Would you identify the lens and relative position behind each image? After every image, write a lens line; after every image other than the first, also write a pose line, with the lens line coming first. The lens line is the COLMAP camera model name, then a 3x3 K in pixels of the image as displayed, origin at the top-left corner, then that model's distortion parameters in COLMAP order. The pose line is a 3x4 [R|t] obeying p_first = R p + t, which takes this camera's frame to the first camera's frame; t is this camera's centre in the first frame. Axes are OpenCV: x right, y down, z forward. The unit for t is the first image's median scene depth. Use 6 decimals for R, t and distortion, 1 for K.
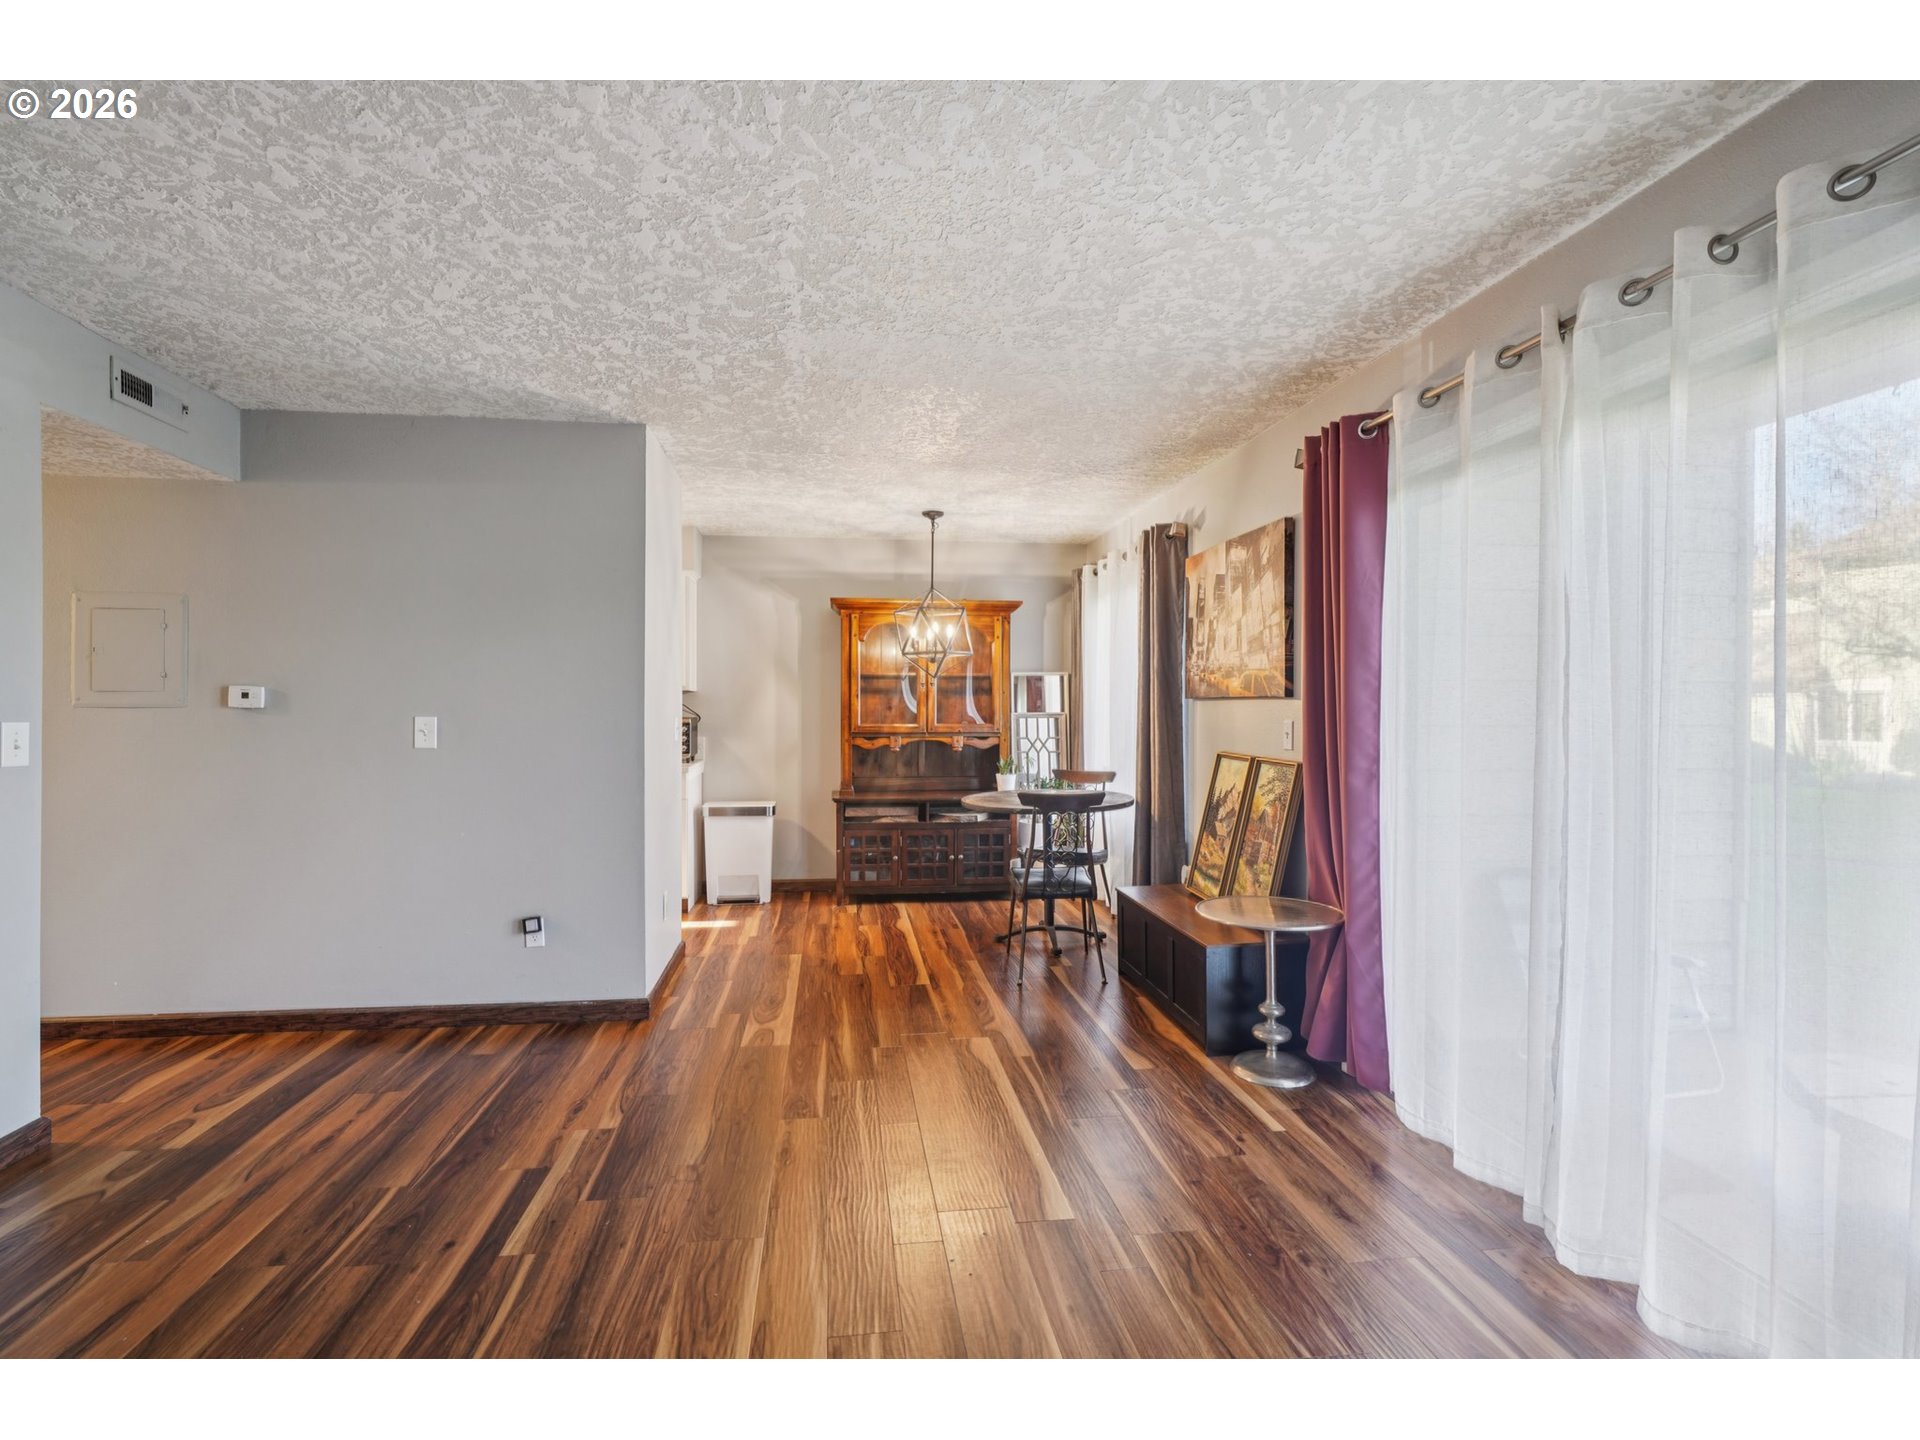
lens RADIAL K [[887.8, 0, 962.8], [0, 887.8, 712.3], [0, 0, 1]] dist [-0.001105, -0.000640]
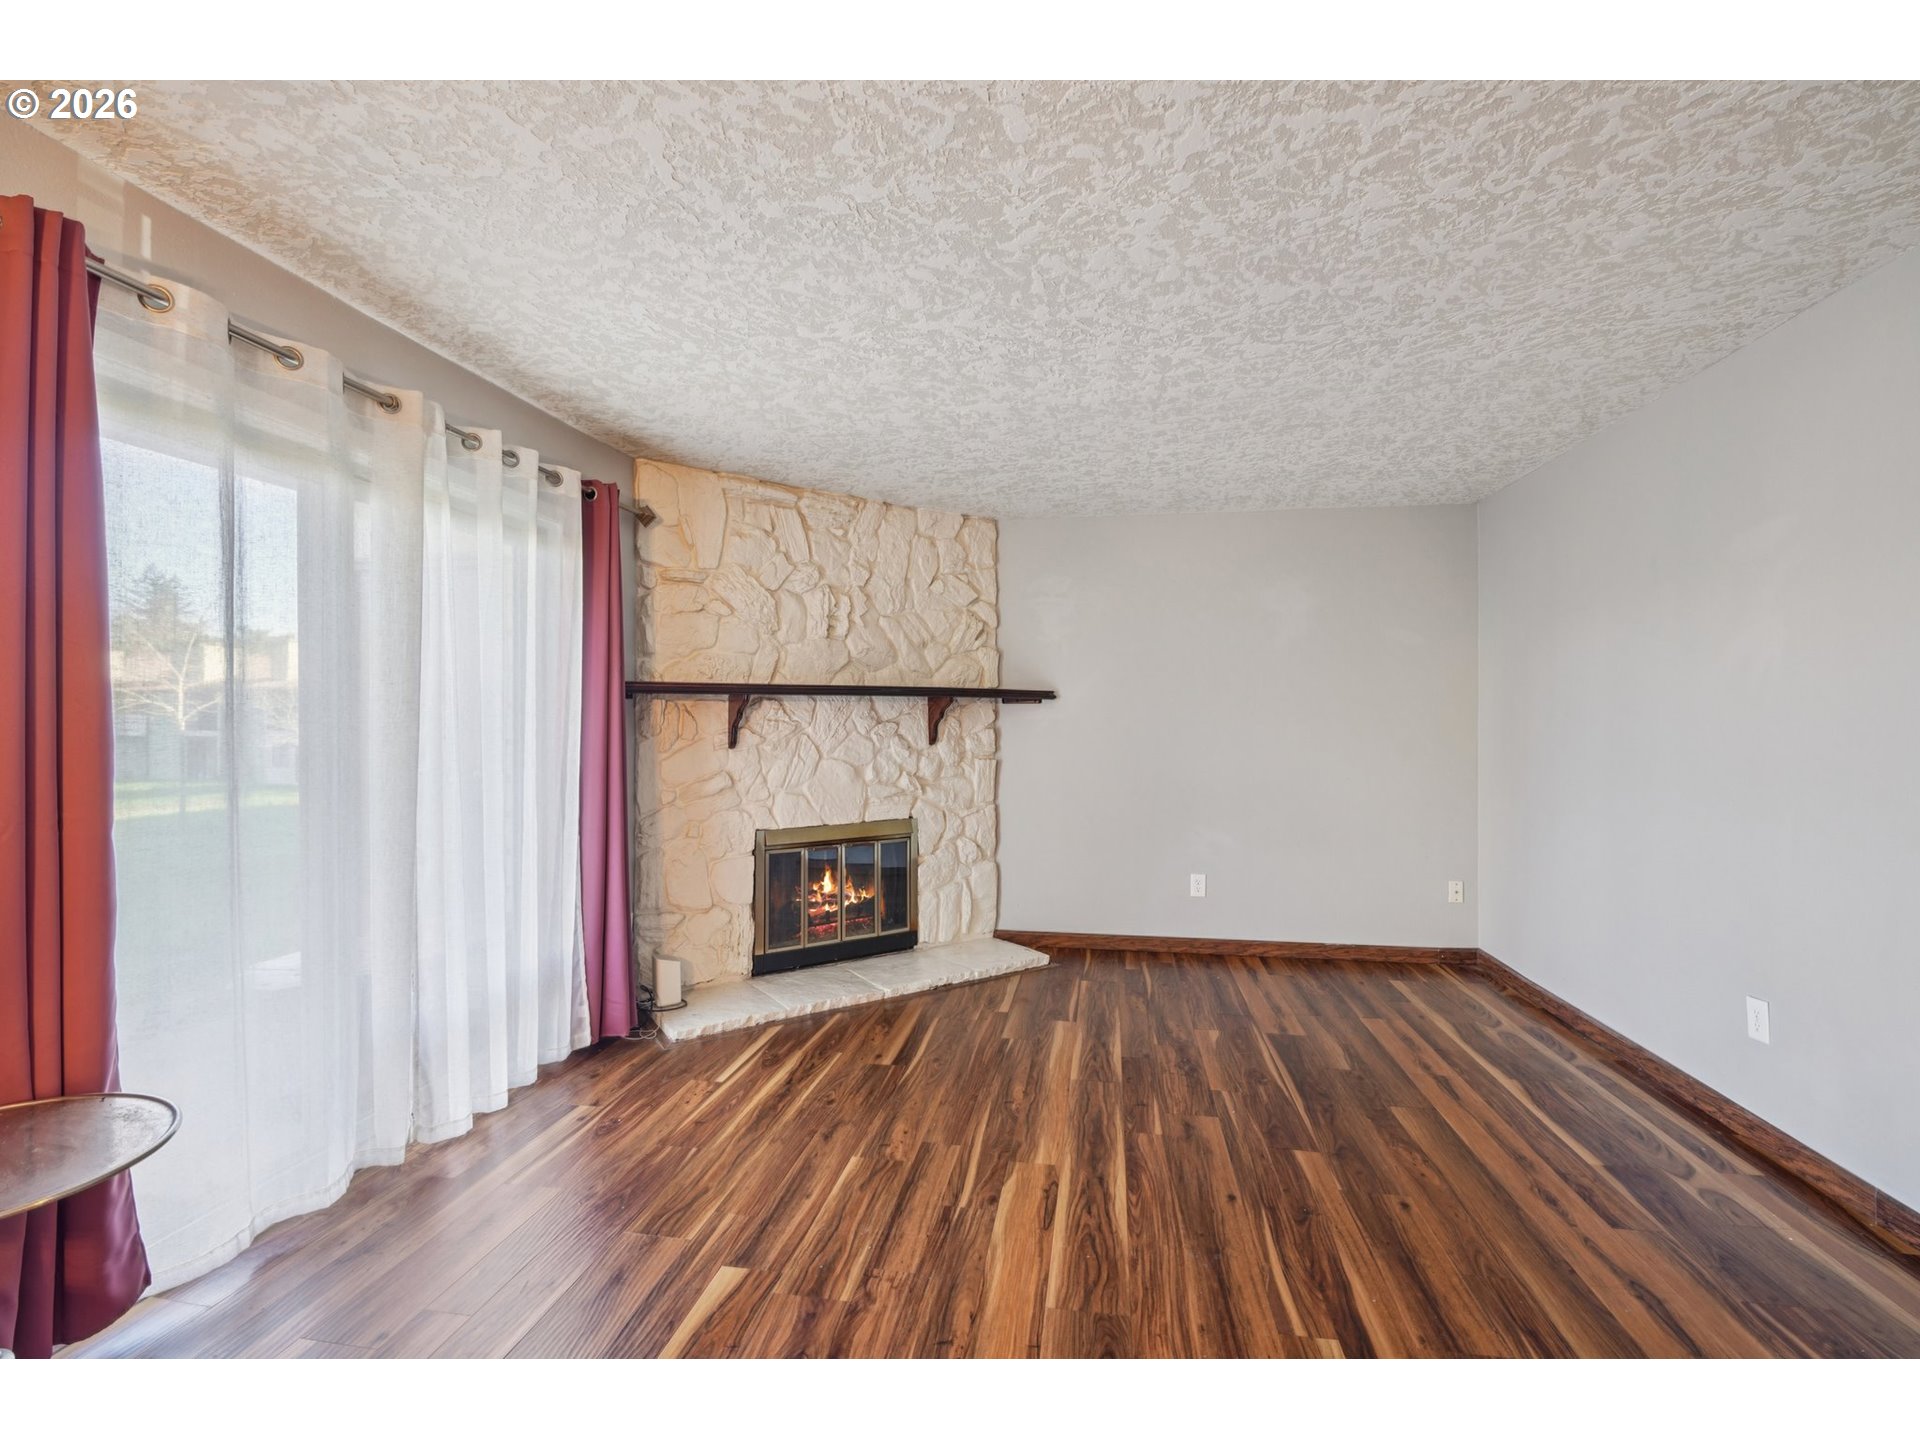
lens RADIAL K [[887.8, 0, 961.5], [0, 887.8, 717.9], [0, 0, 1]] dist [-0.001105, -0.000640]
pose [[-0.950943, -0.001156, 0.309364, -0.461825], [0.000344, 0.999988, 0.004795, -0.016923], [-0.309366, 0.004666, -0.950931, 2.062292]]
